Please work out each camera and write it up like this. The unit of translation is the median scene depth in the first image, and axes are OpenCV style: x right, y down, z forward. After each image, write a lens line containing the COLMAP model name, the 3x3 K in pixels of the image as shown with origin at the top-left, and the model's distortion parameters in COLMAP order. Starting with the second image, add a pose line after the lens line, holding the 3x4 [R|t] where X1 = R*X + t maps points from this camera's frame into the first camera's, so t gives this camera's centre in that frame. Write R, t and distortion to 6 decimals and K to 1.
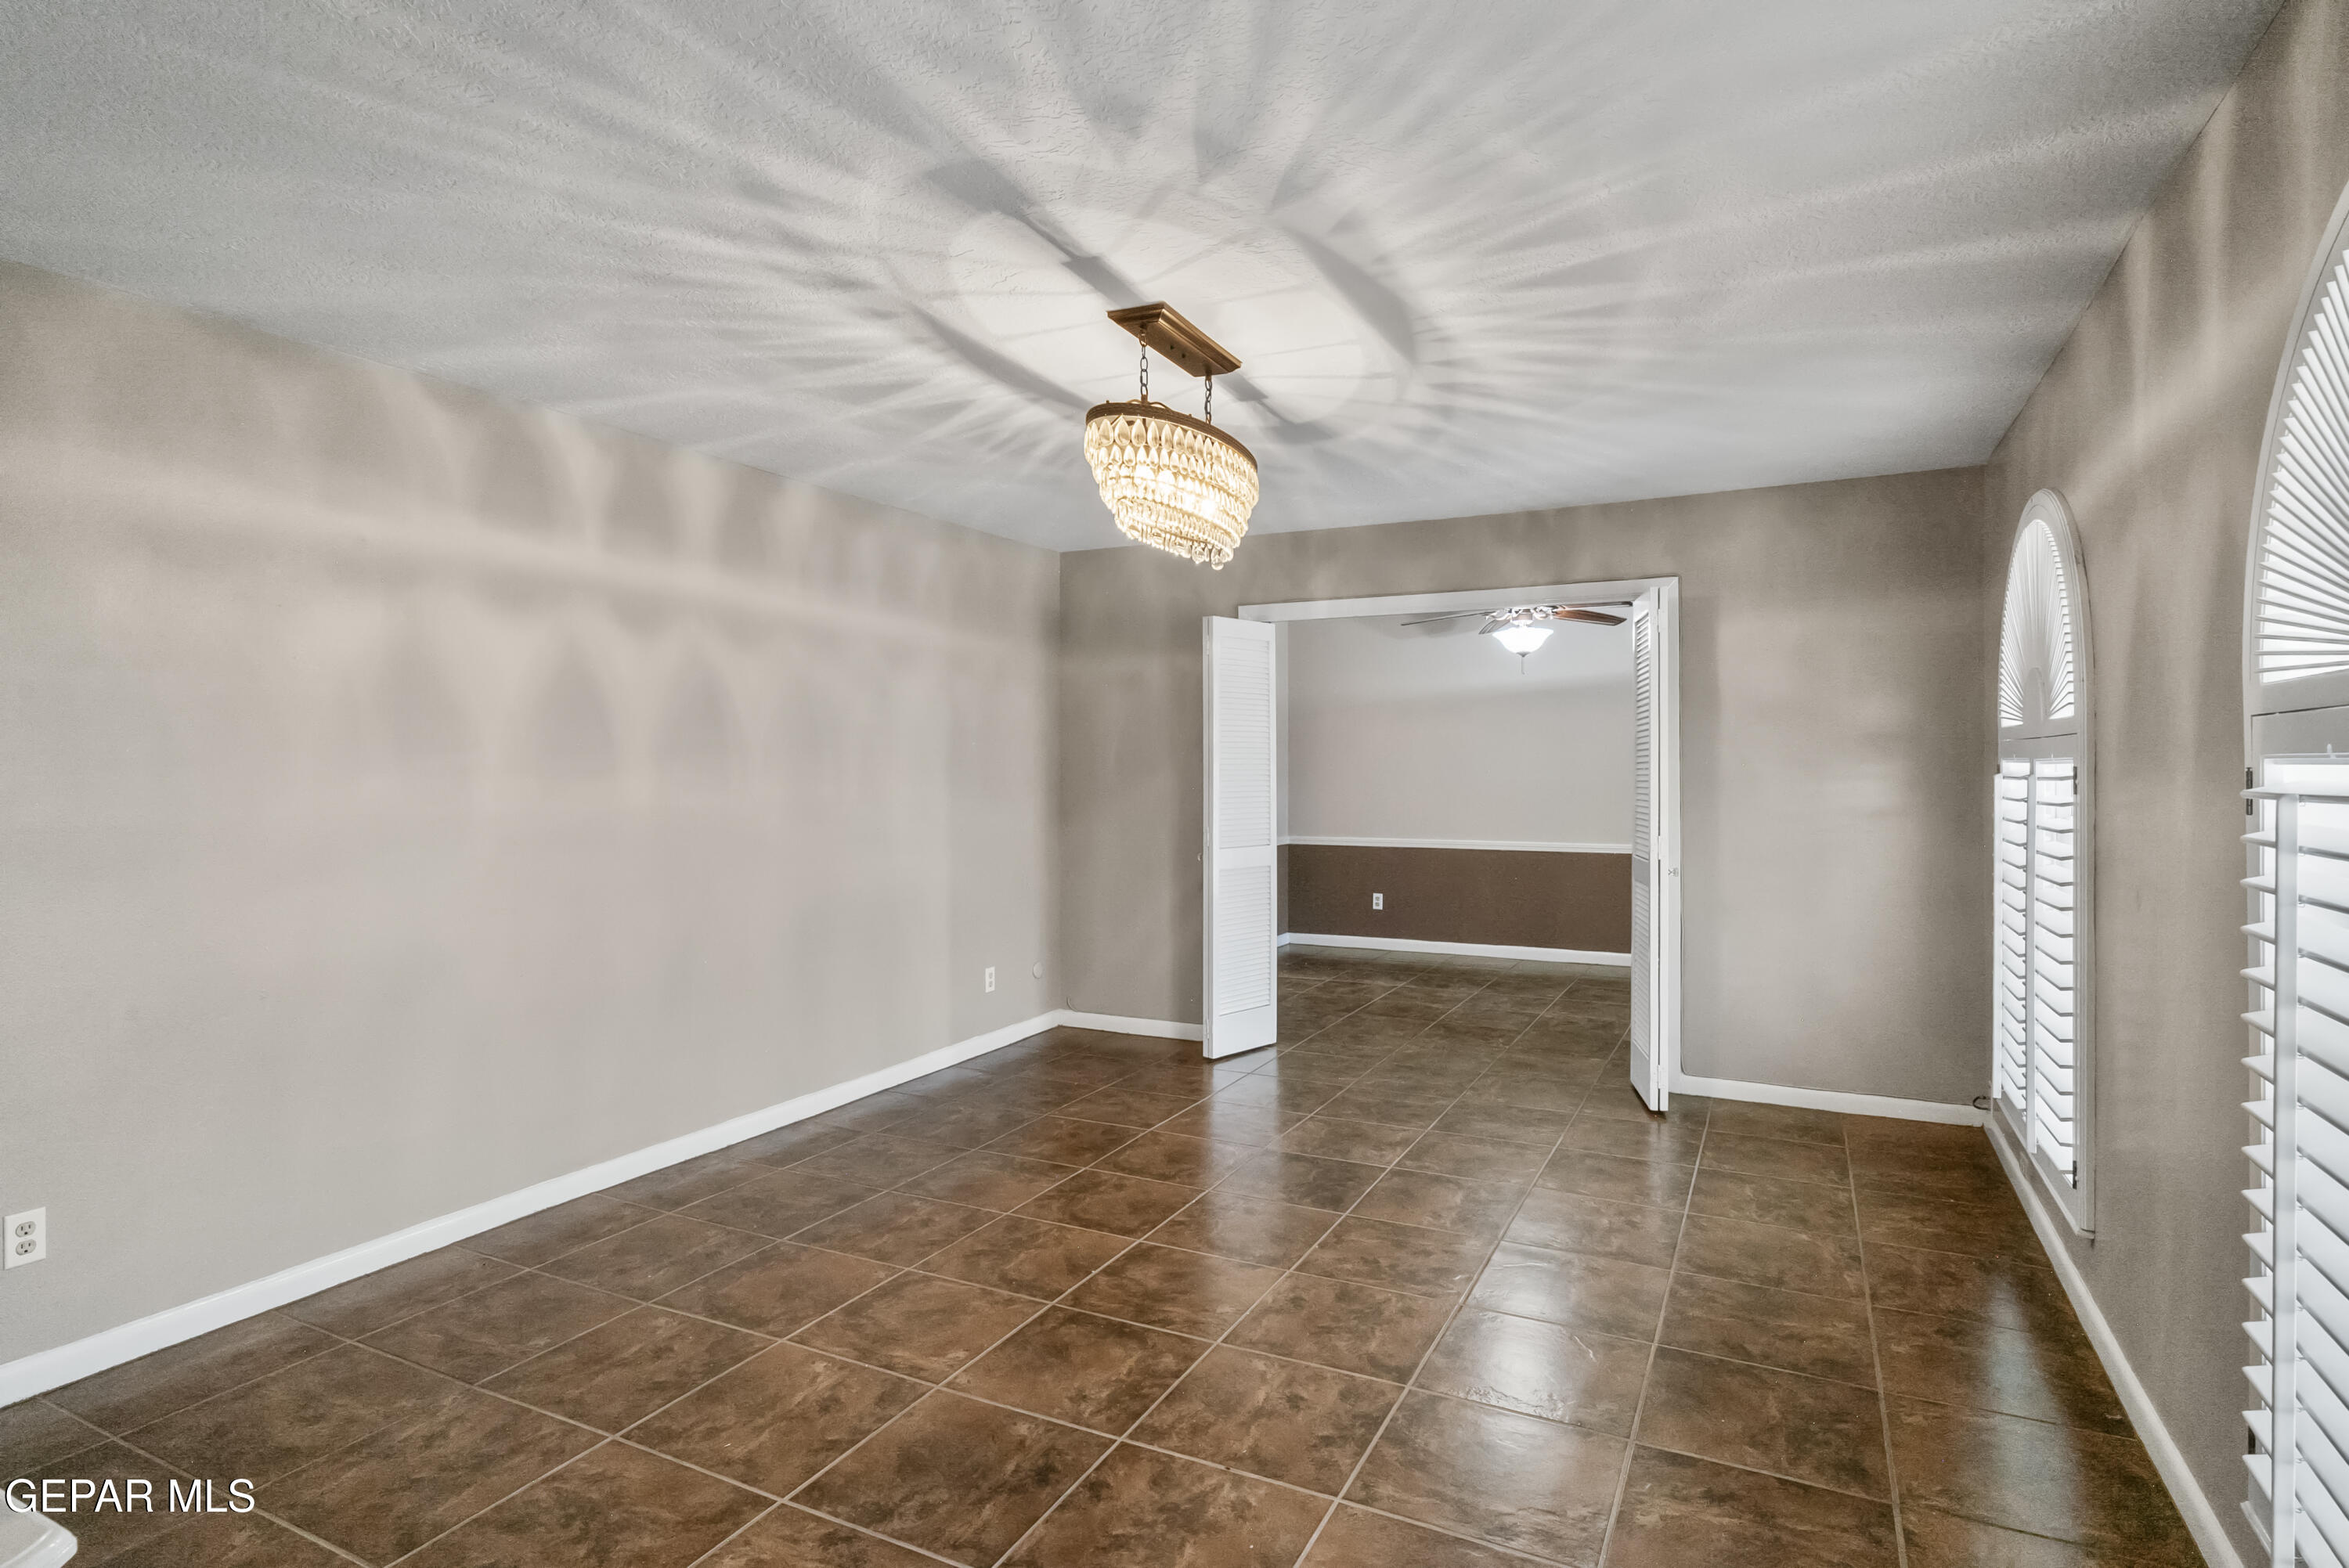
lens RADIAL K [[1228.4, 0, 1173.0], [0, 1228.4, 767.3], [0, 0, 1]] dist [-0.005290, -0.002817]
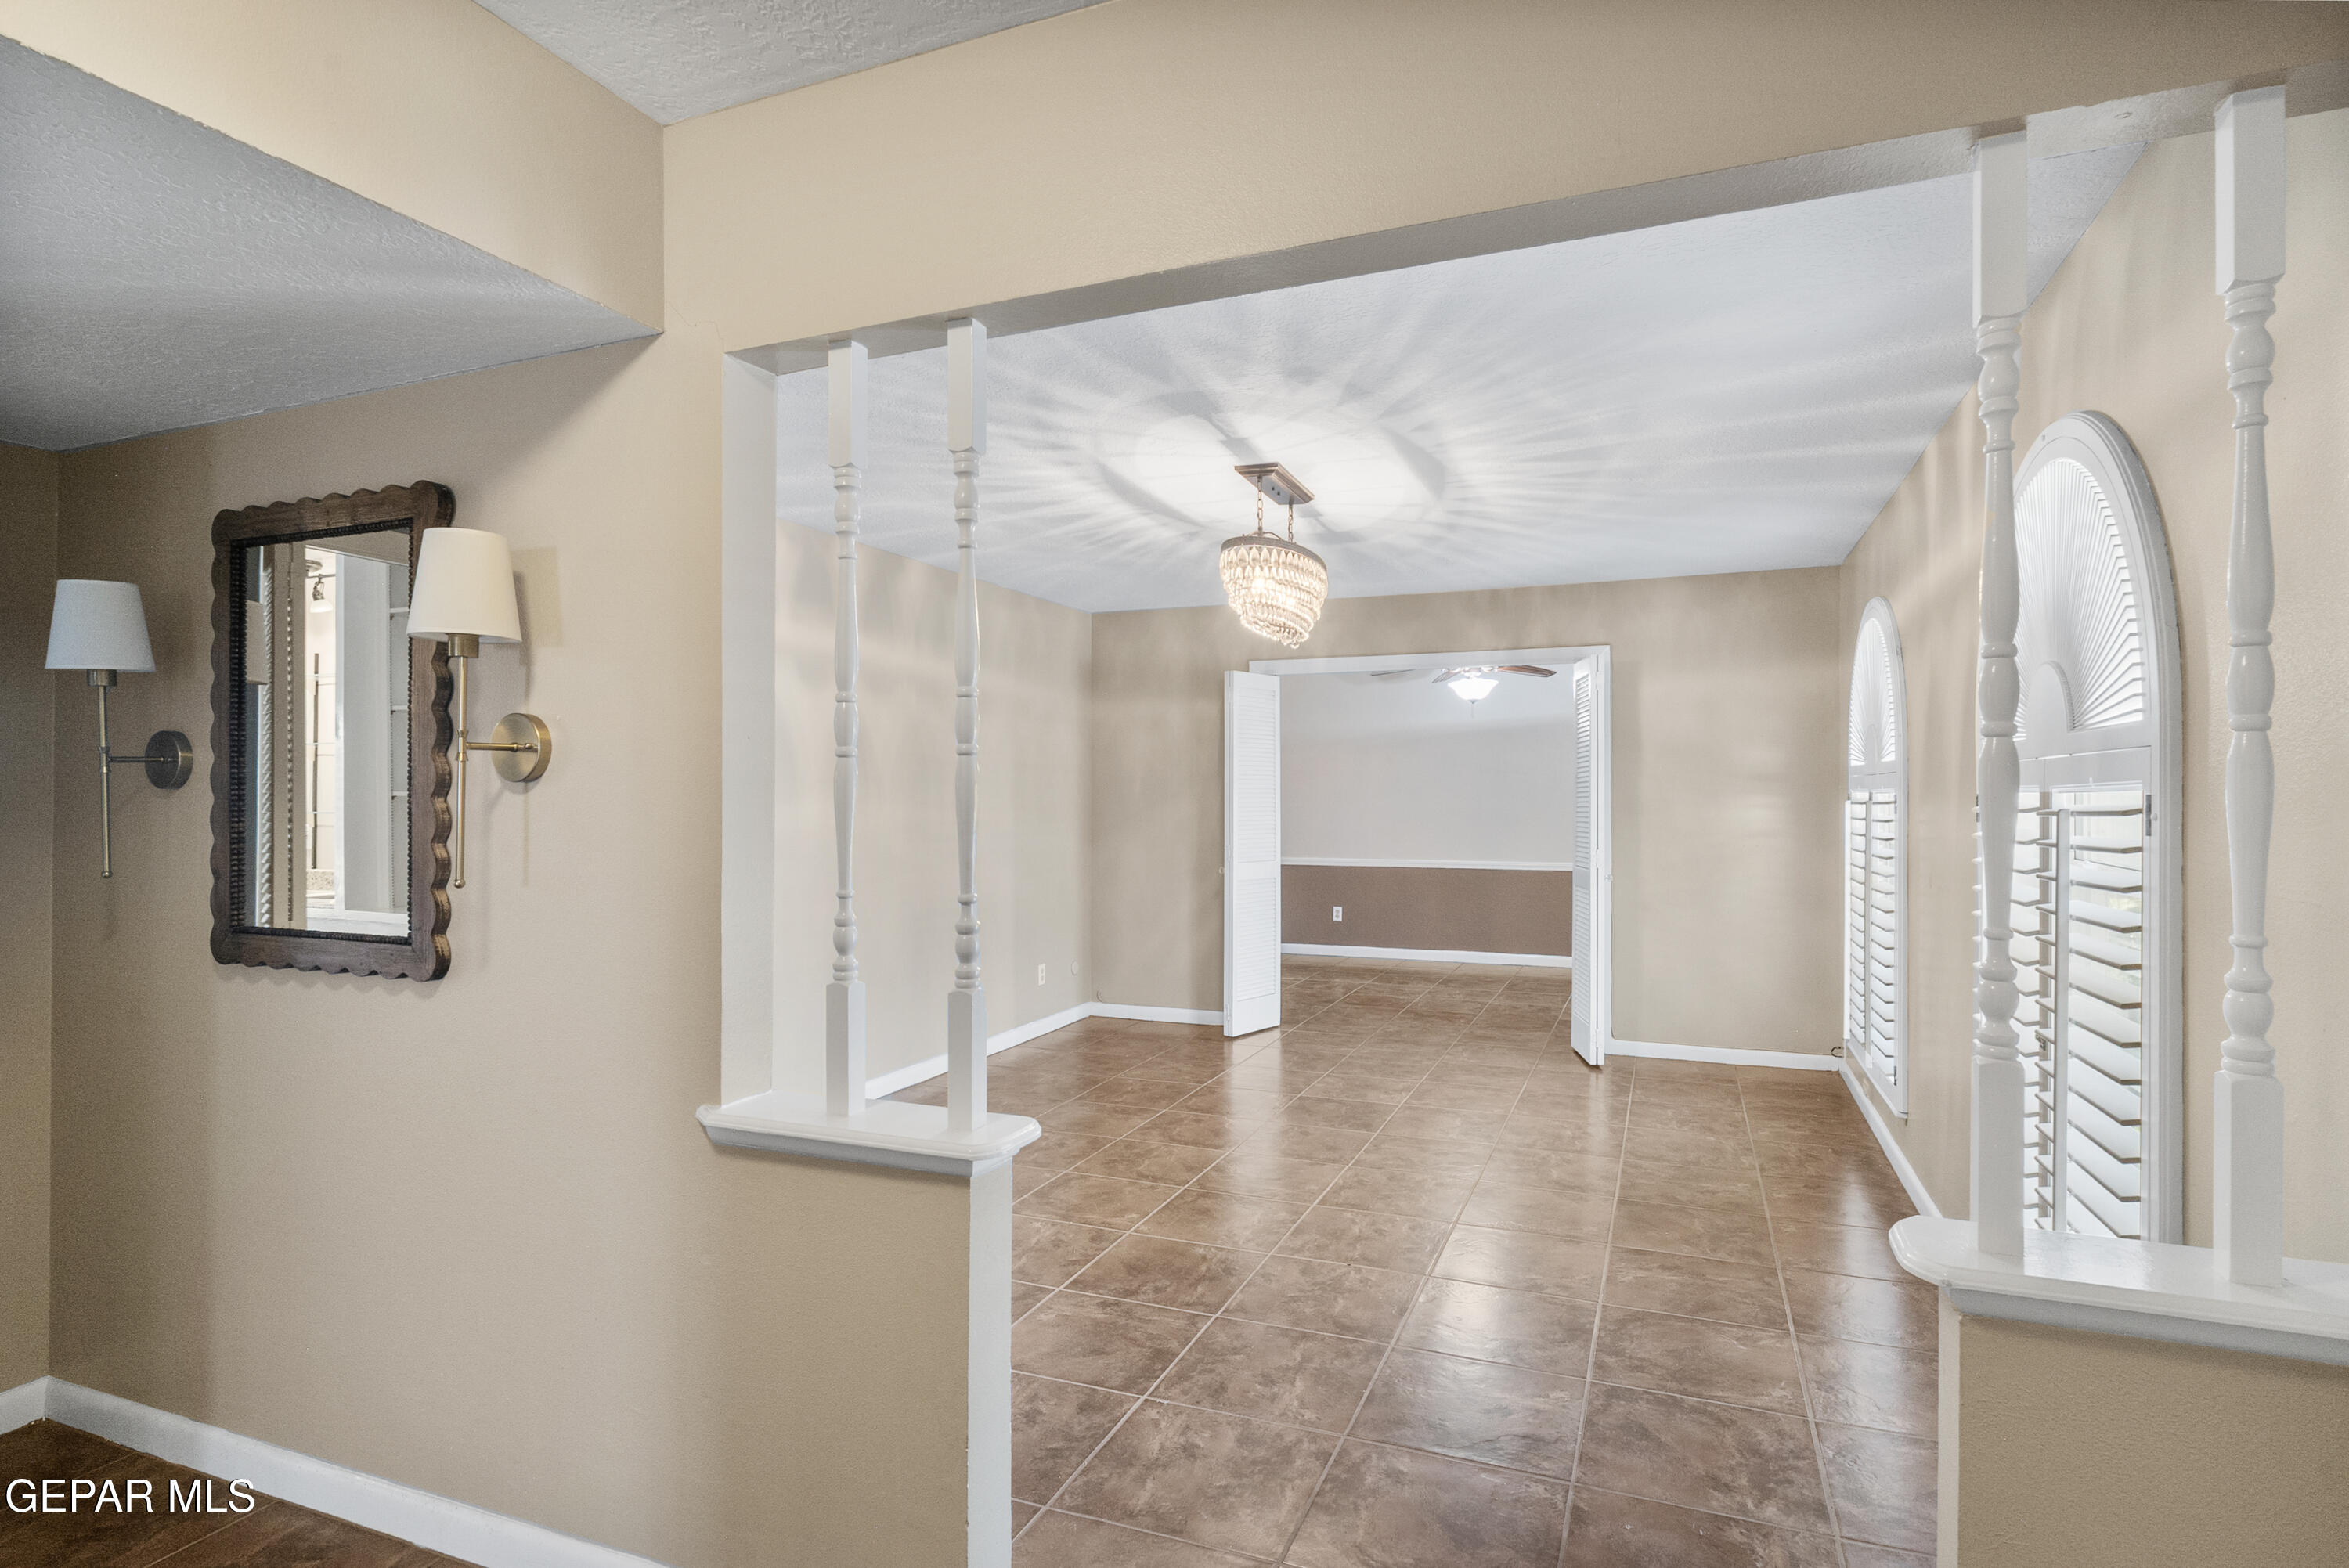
lens RADIAL K [[1228.4, 0, 1174.2], [0, 1228.4, 796.9], [0, 0, 1]] dist [-0.005290, -0.002817]
pose [[0.996711, 0.001235, 0.081032, -0.199897], [-0.001196, 0.999999, -0.000522, 0.003174], [-0.081032, 0.000423, 0.996711, -0.324932]]
